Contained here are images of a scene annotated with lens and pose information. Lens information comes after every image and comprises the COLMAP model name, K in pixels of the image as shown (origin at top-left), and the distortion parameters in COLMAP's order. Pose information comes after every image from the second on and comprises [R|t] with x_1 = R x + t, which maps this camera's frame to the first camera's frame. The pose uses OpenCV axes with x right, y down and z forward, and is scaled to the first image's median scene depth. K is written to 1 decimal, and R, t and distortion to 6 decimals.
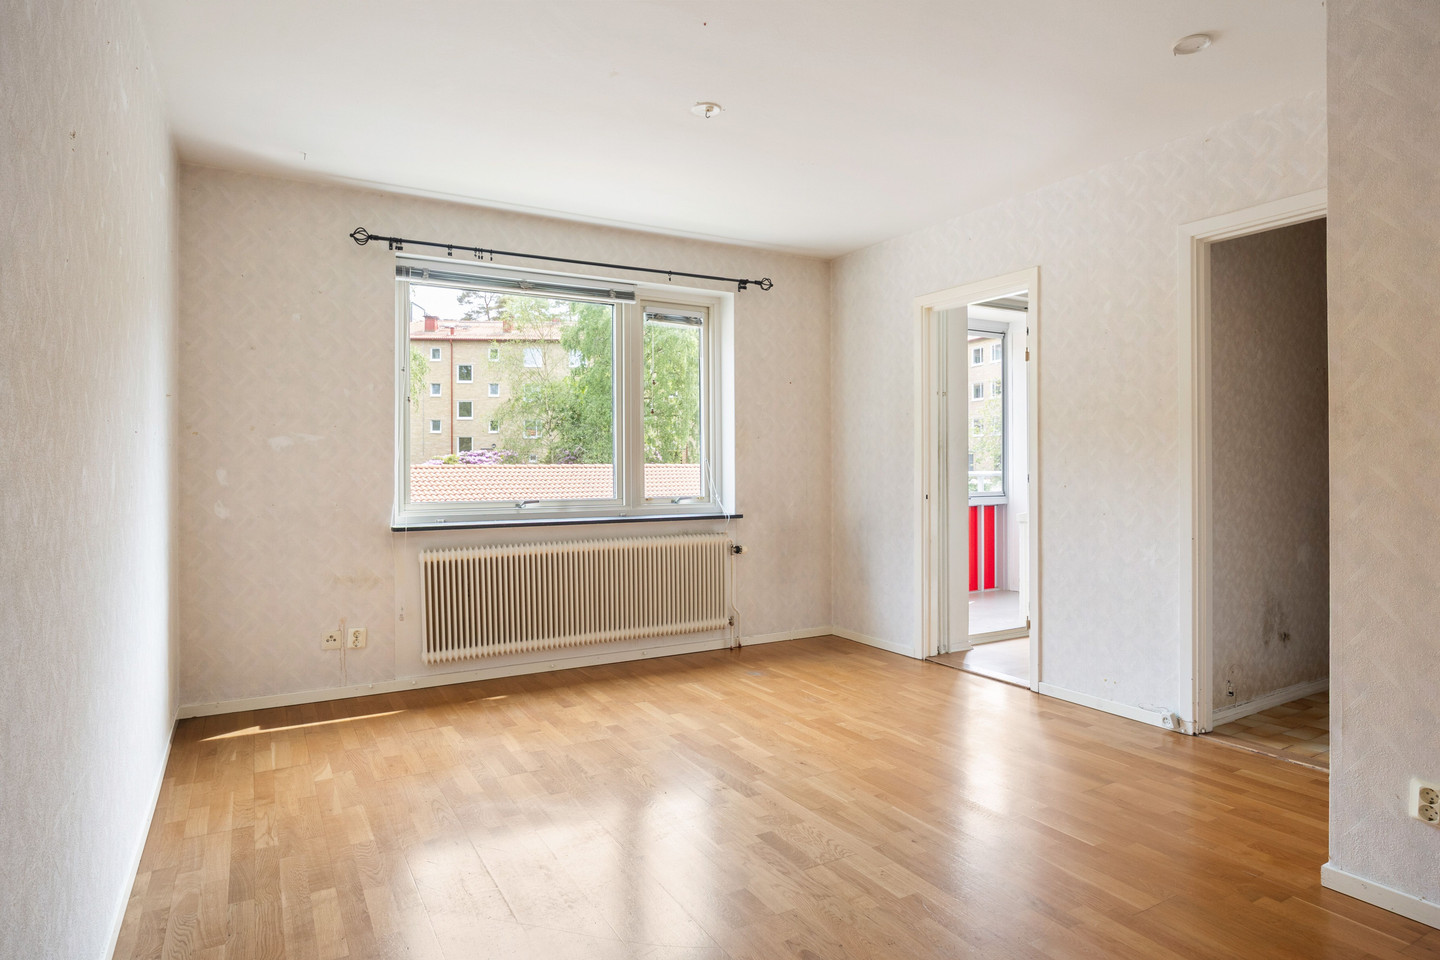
lens RADIAL K [[817.8, 0, 725.7], [0, 817.8, 480.1], [0, 0, 1]] dist [-0.005410, 0.001768]
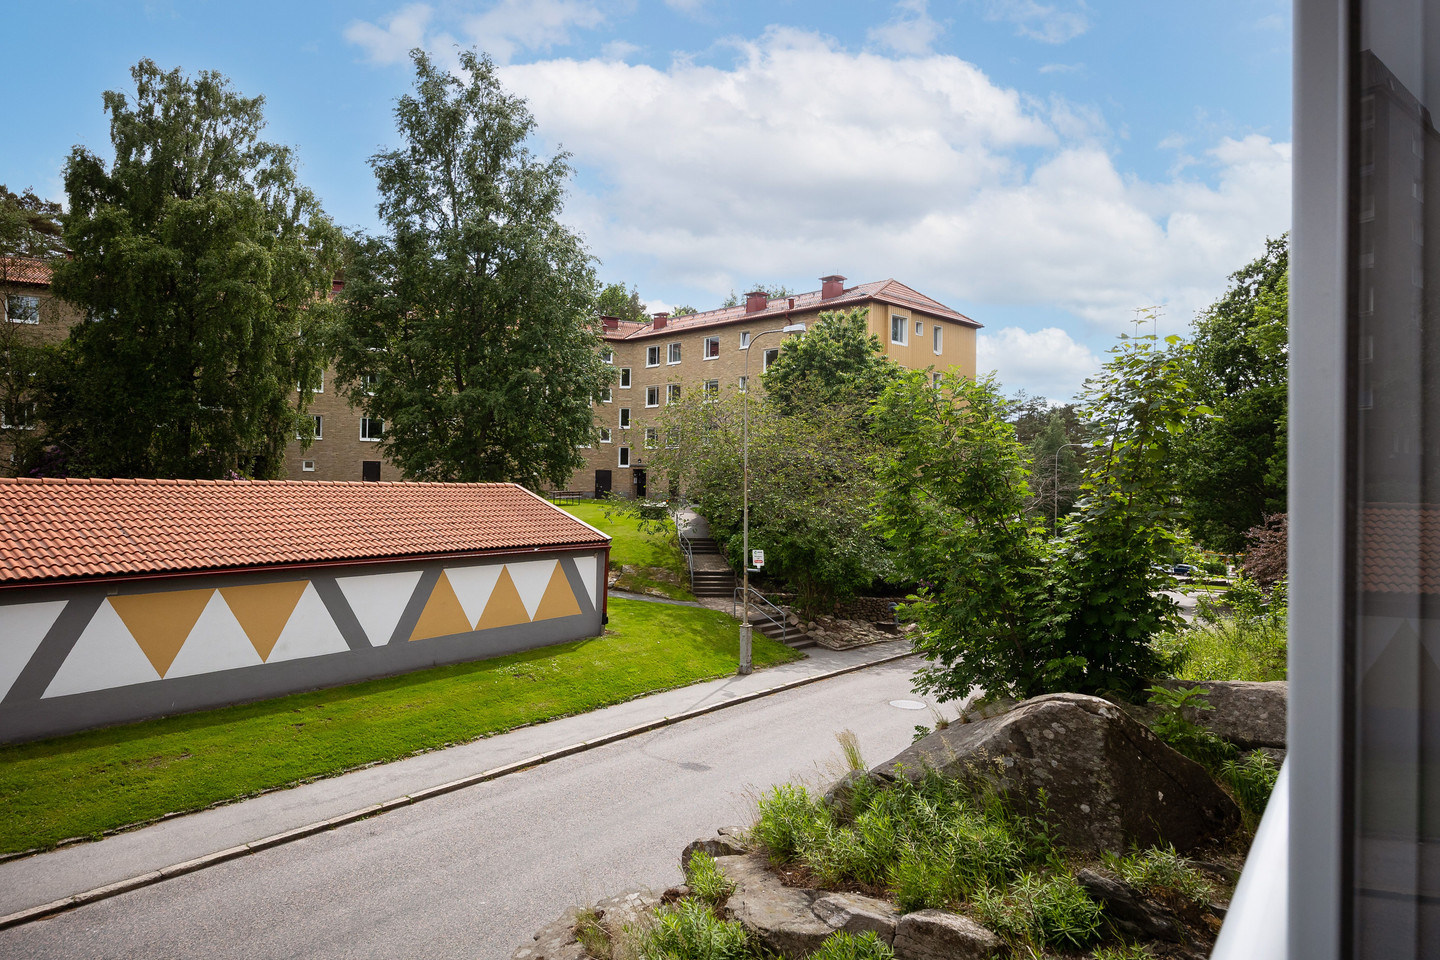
lens RADIAL K [[867.2, 0, 732.2], [0, 867.2, 484.5], [0, 0, 1]] dist [-0.004169, -0.005017]
pose [[0.922145, 0.017940, 0.386429, 0.042164], [-0.016043, 0.999838, -0.008132, -0.011726], [-0.386512, 0.001300, 0.922283, 0.155064]]
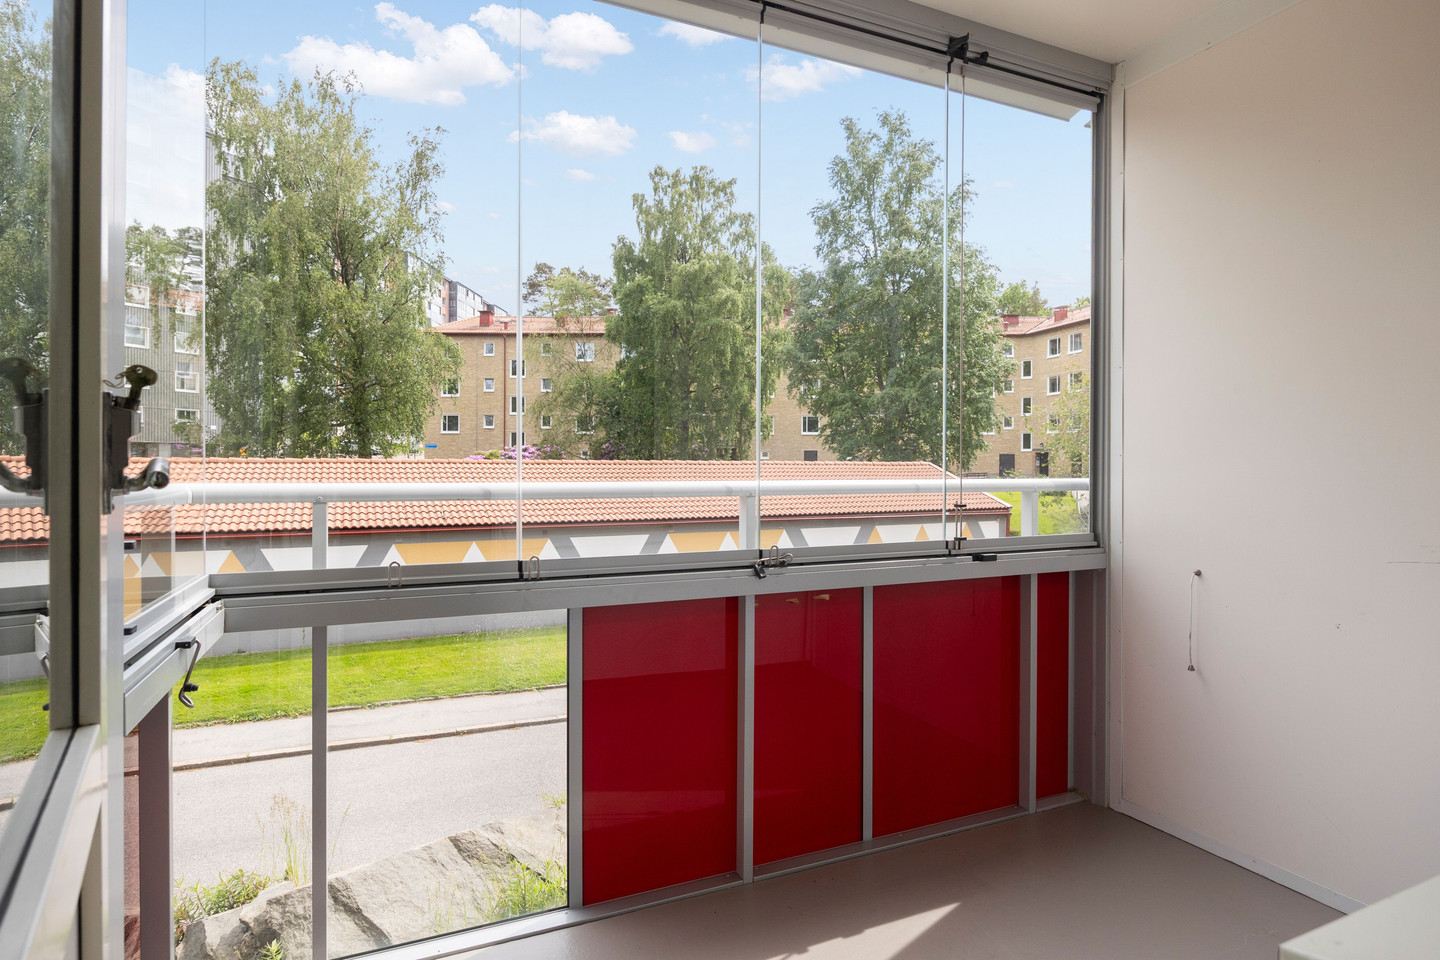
lens RADIAL K [[803.3, 0, 716.3], [0, 803.3, 475.6], [0, 0, 1]] dist [0.006261, -0.004542]
pose [[0.995063, 0.008467, -0.098879, 0.024792], [-0.008684, 0.999961, -0.001769, -0.001160], [0.098860, 0.002618, 0.995098, 0.074903]]
